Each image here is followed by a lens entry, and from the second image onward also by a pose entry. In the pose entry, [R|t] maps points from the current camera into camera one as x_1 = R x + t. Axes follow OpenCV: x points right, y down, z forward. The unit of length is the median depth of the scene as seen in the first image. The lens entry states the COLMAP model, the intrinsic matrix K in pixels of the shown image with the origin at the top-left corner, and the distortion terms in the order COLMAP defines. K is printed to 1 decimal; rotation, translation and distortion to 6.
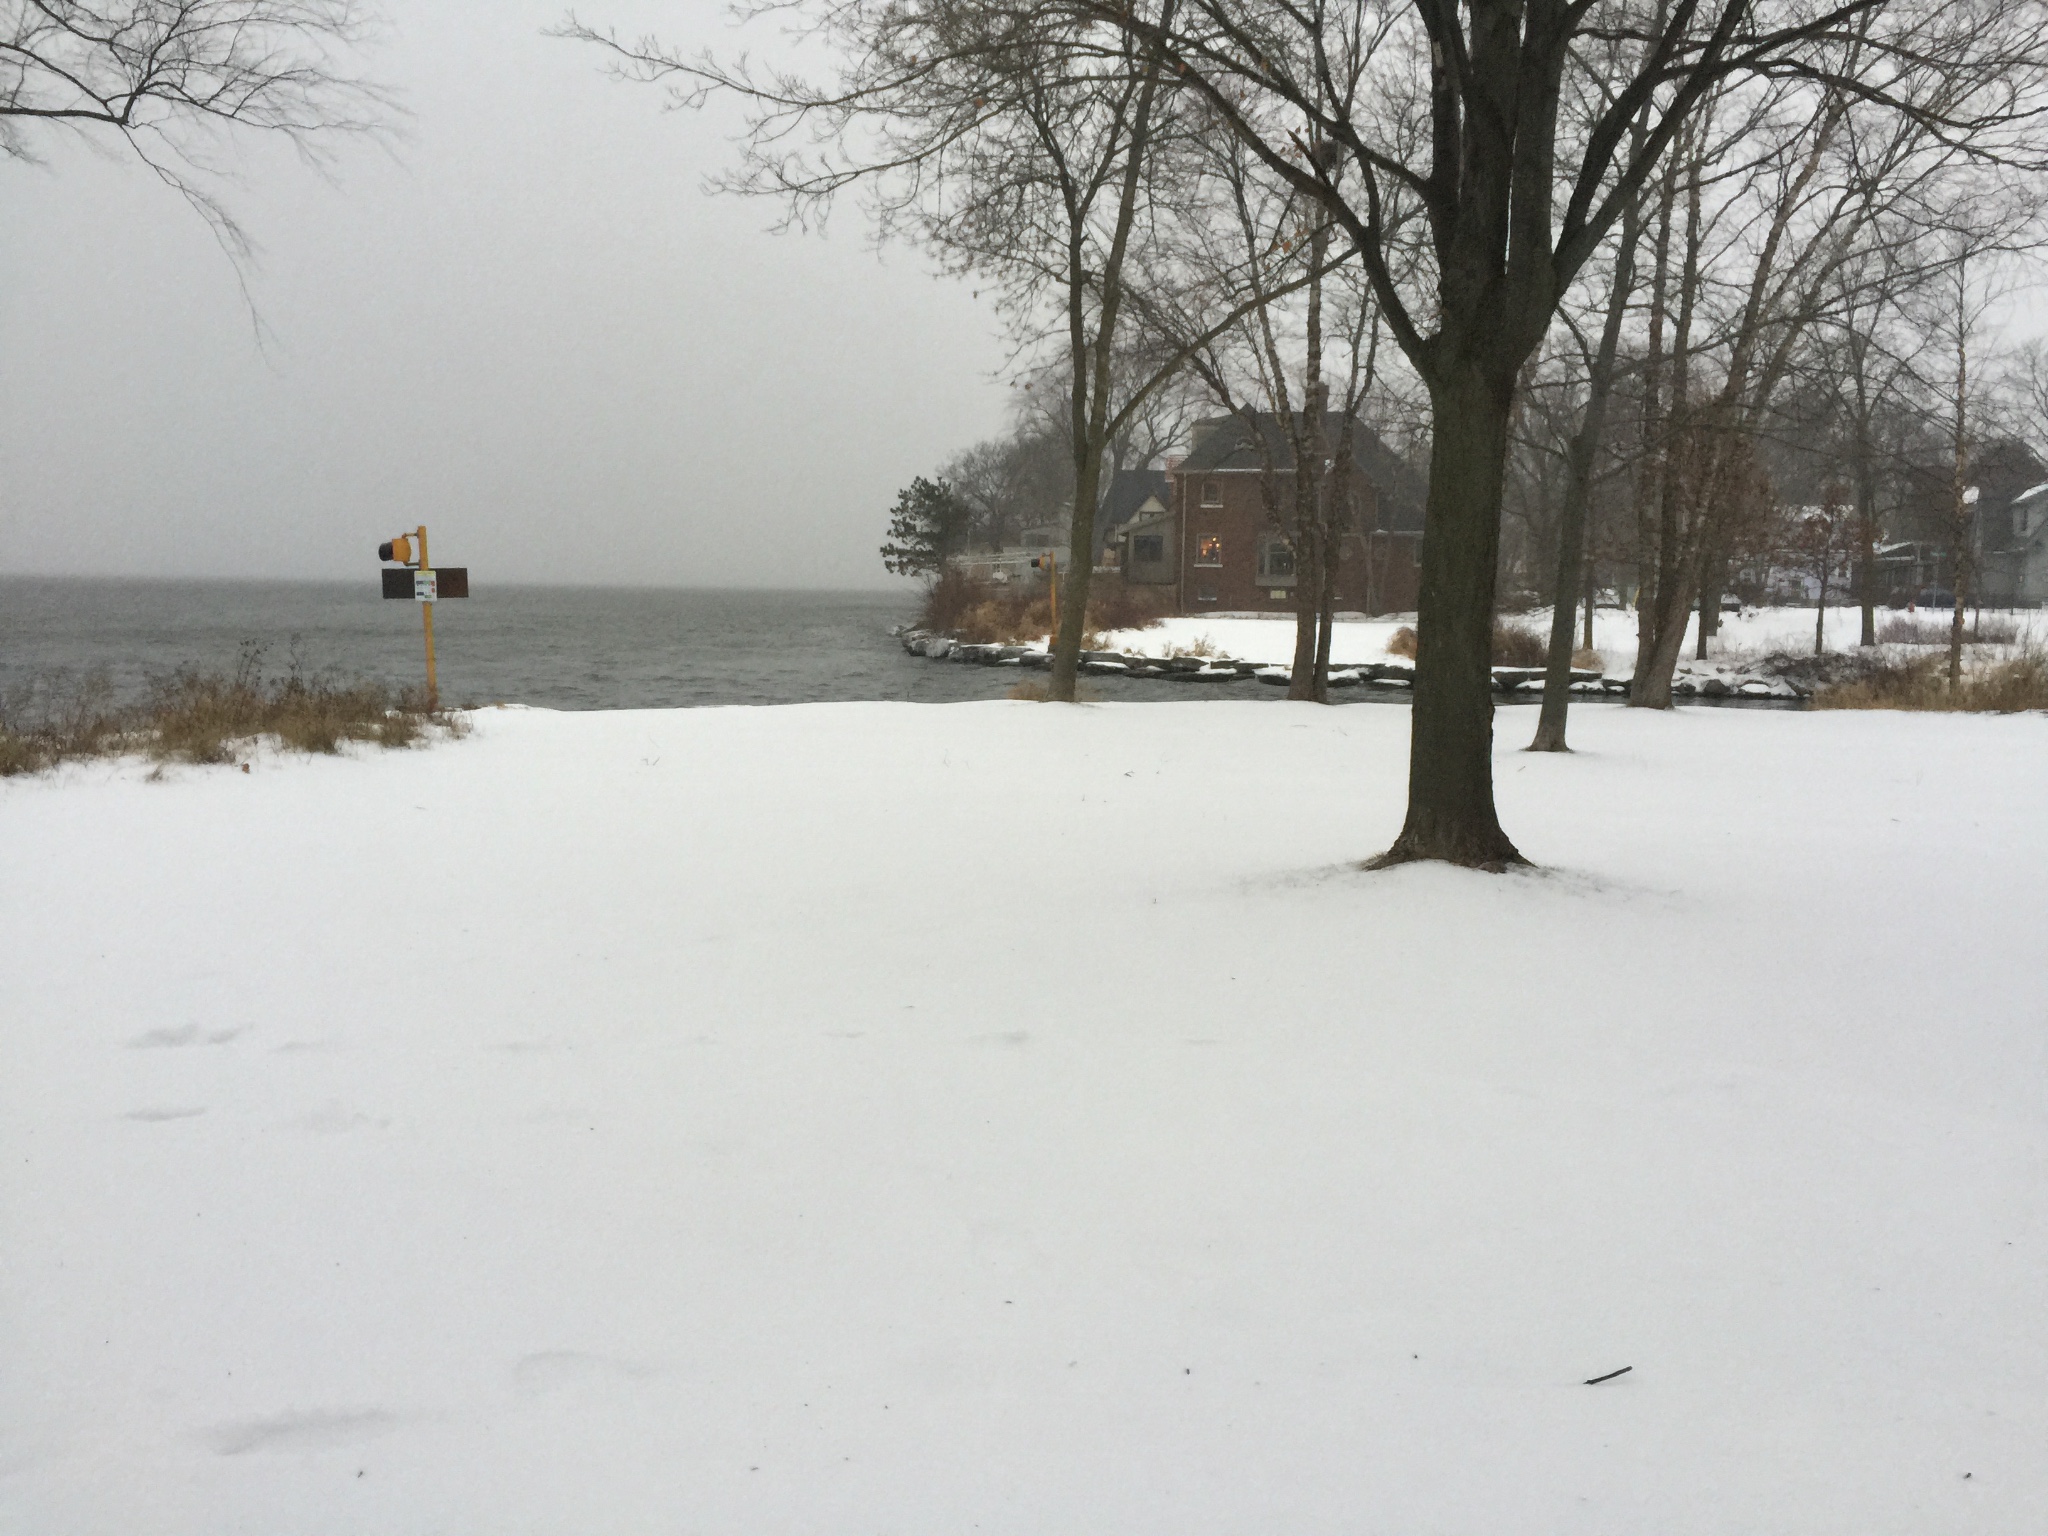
lens RADIAL K [[1742.6, 0, 1024.0], [0, 1742.6, 768.0], [0, 0, 1]] dist [0.086999, -0.129135]
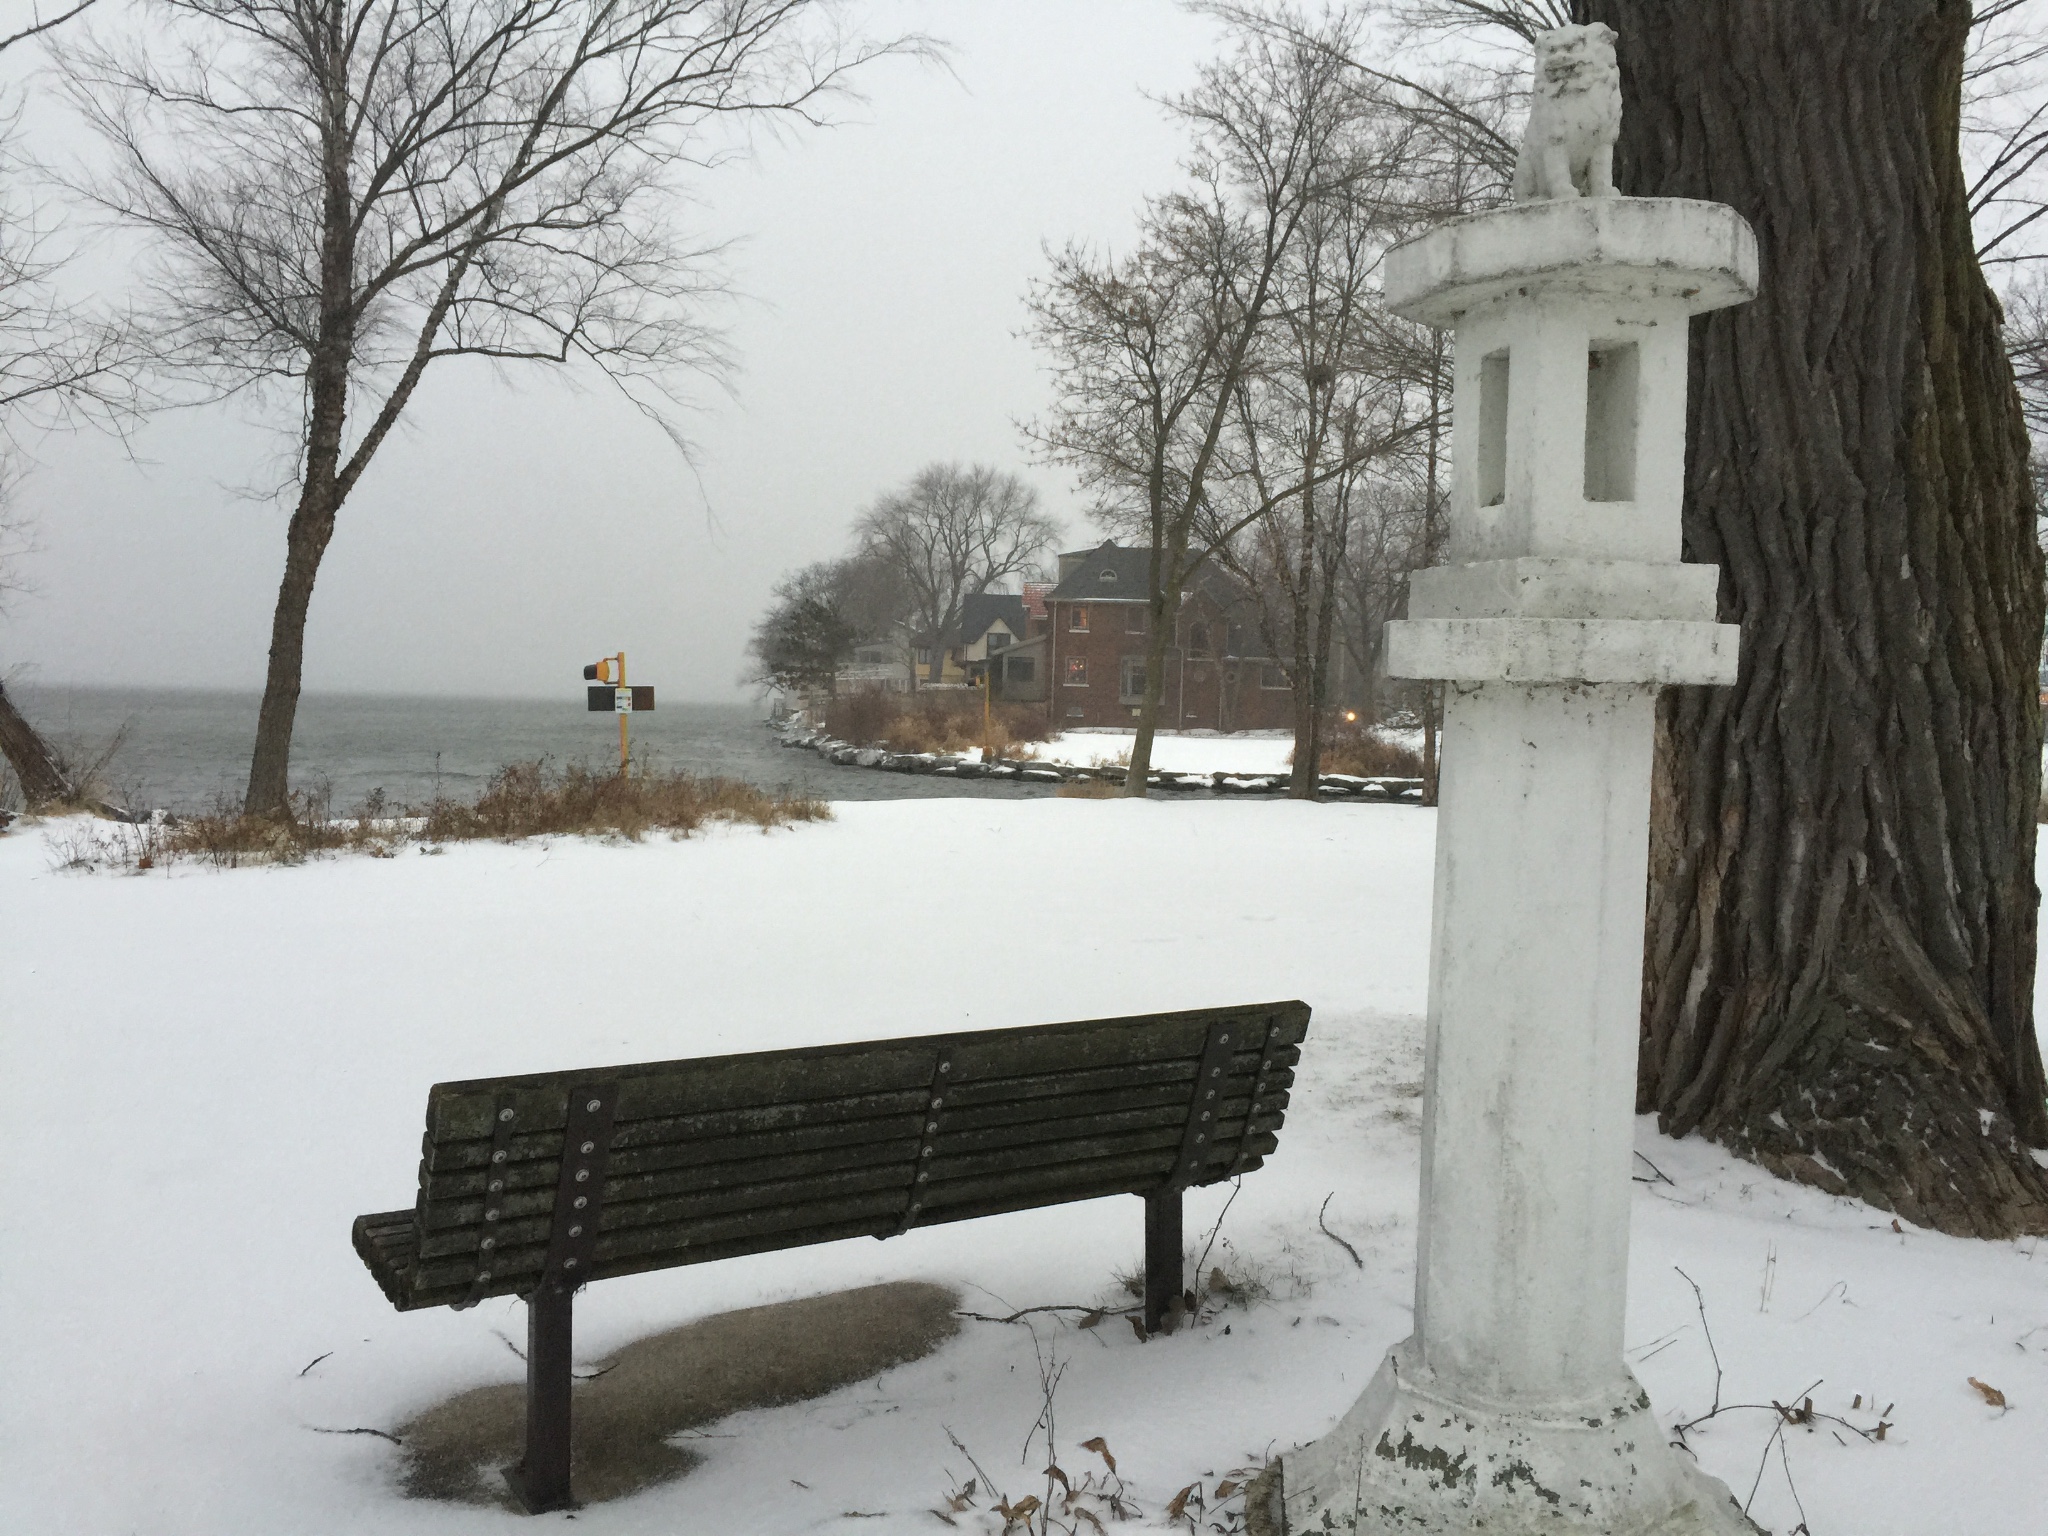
lens RADIAL K [[1741.6, 0, 1024.0], [0, 1741.6, 768.0], [0, 0, 1]] dist [0.080733, -0.108691]
pose [[0.992172, 0.007097, 0.124674, -0.093472], [0.001075, 0.997861, -0.065358, 0.010075], [-0.124872, 0.064980, 0.990043, -0.103357]]
